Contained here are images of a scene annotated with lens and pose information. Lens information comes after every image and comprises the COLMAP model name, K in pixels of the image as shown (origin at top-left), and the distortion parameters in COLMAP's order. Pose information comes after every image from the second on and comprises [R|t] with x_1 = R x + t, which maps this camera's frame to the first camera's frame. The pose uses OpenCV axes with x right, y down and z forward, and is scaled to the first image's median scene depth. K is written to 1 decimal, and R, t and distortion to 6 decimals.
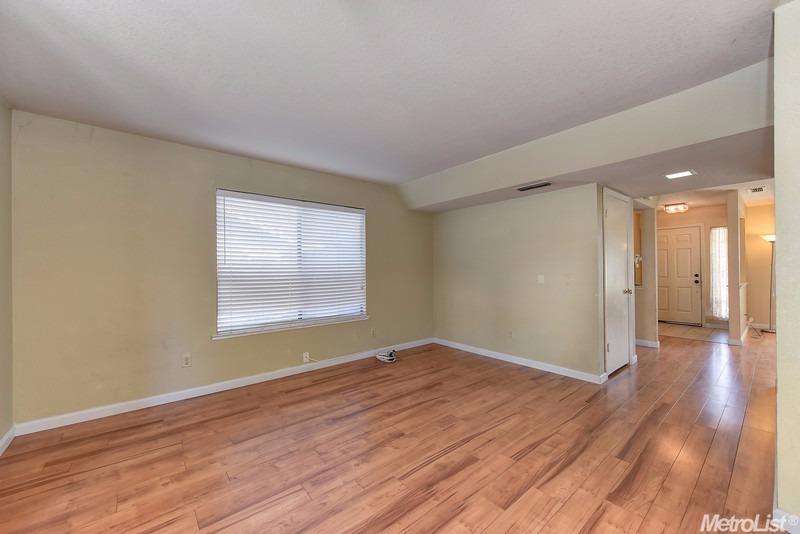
lens RADIAL K [[312.4, 0, 401.0], [0, 312.4, 268.7], [0, 0, 1]] dist [0.002969, -0.000422]
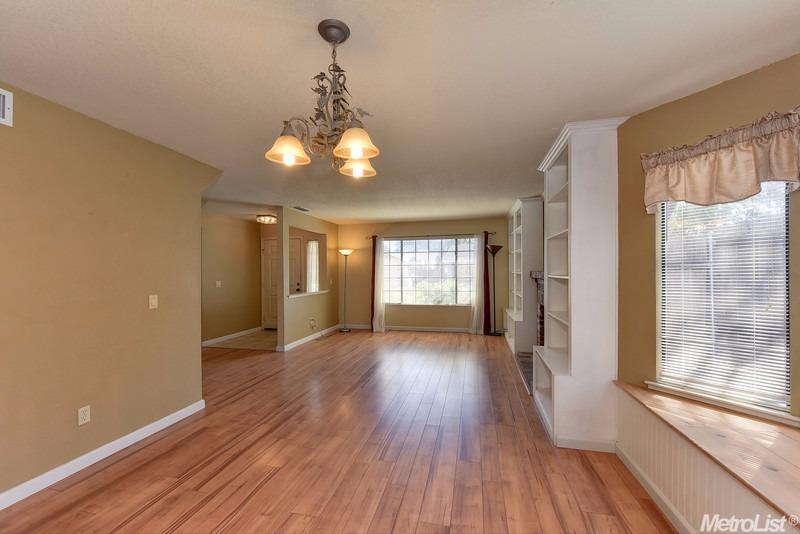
lens RADIAL K [[324.0, 0, 401.6], [0, 324.0, 274.3], [0, 0, 1]] dist [0.000833, -0.000012]
pose [[0.794223, -0.004496, 0.607609, 1.265302], [-0.000427, 0.999968, 0.007958, -0.050807], [-0.607626, -0.006580, 0.794196, -0.240902]]
